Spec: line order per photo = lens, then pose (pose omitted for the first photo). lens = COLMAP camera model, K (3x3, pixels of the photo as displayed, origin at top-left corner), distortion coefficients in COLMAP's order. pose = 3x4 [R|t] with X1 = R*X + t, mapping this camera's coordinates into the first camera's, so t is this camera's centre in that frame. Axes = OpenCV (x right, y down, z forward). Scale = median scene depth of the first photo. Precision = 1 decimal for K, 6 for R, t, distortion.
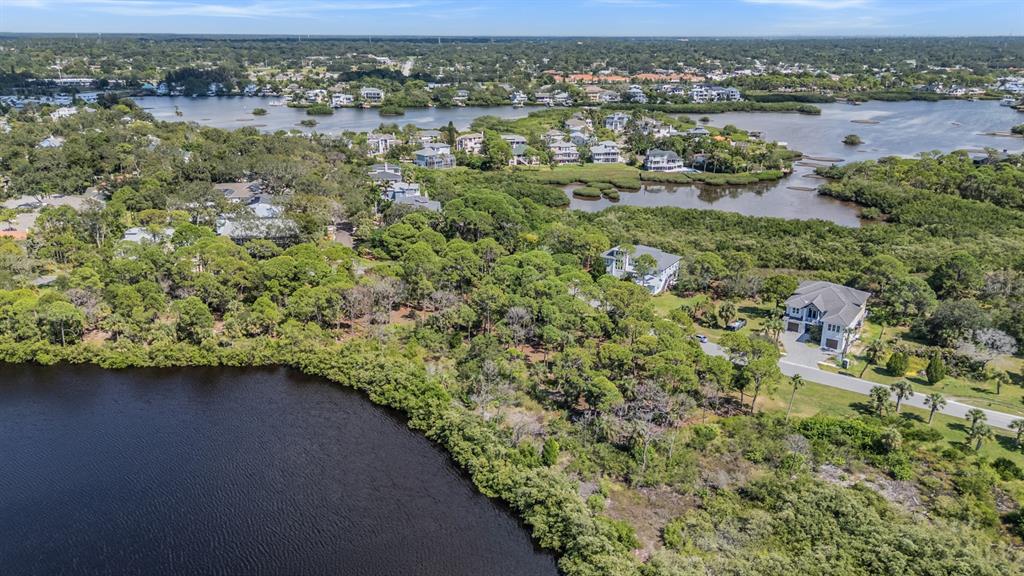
lens RADIAL K [[758.7, 0, 516.5], [0, 758.7, 291.5], [0, 0, 1]] dist [0.064945, -0.070934]
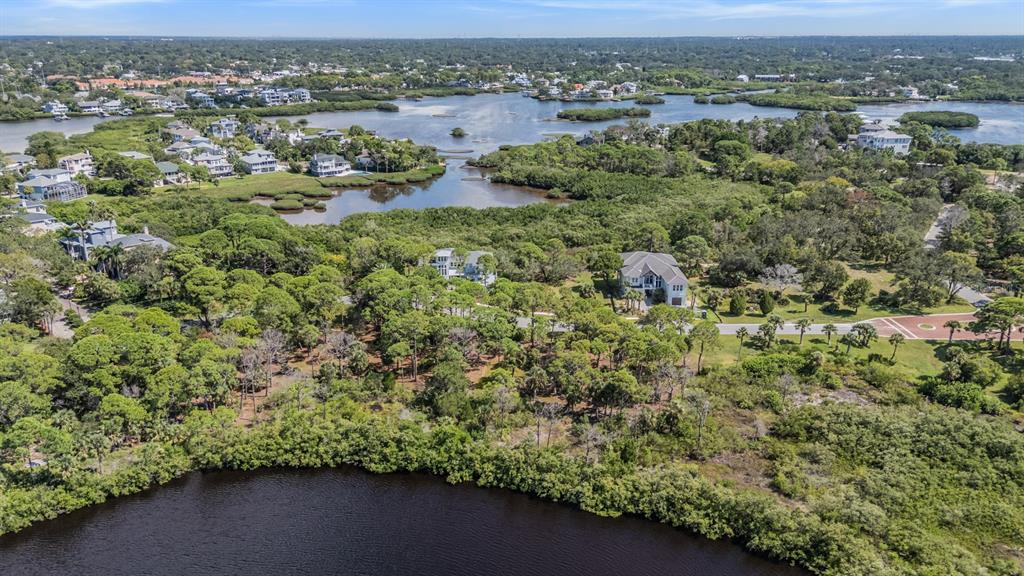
lens RADIAL K [[758.7, 0, 516.5], [0, 758.7, 291.5], [0, 0, 1]] dist [0.064945, -0.070934]
pose [[0.806562, -0.188345, 0.560343, -0.187376], [0.188862, 0.980310, 0.057656, -0.025962], [-0.560168, 0.059325, 0.826252, 0.080164]]
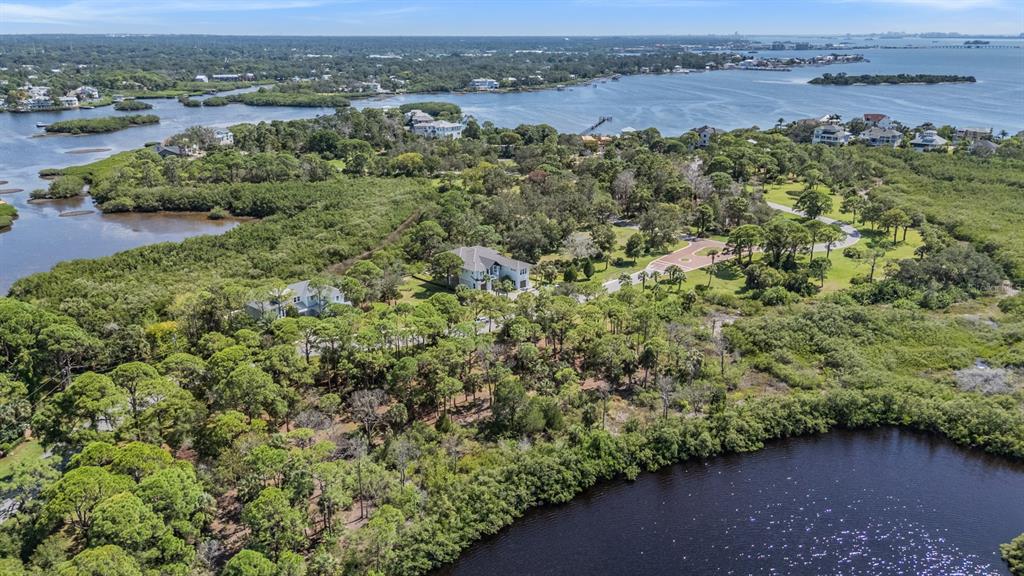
lens RADIAL K [[758.7, 0, 516.5], [0, 758.7, 291.5], [0, 0, 1]] dist [0.064945, -0.070934]
pose [[0.176208, -0.313316, 0.933158, -0.330479], [0.312153, 0.916849, 0.248896, -0.102982], [-0.933548, 0.247430, 0.259359, 0.307387]]
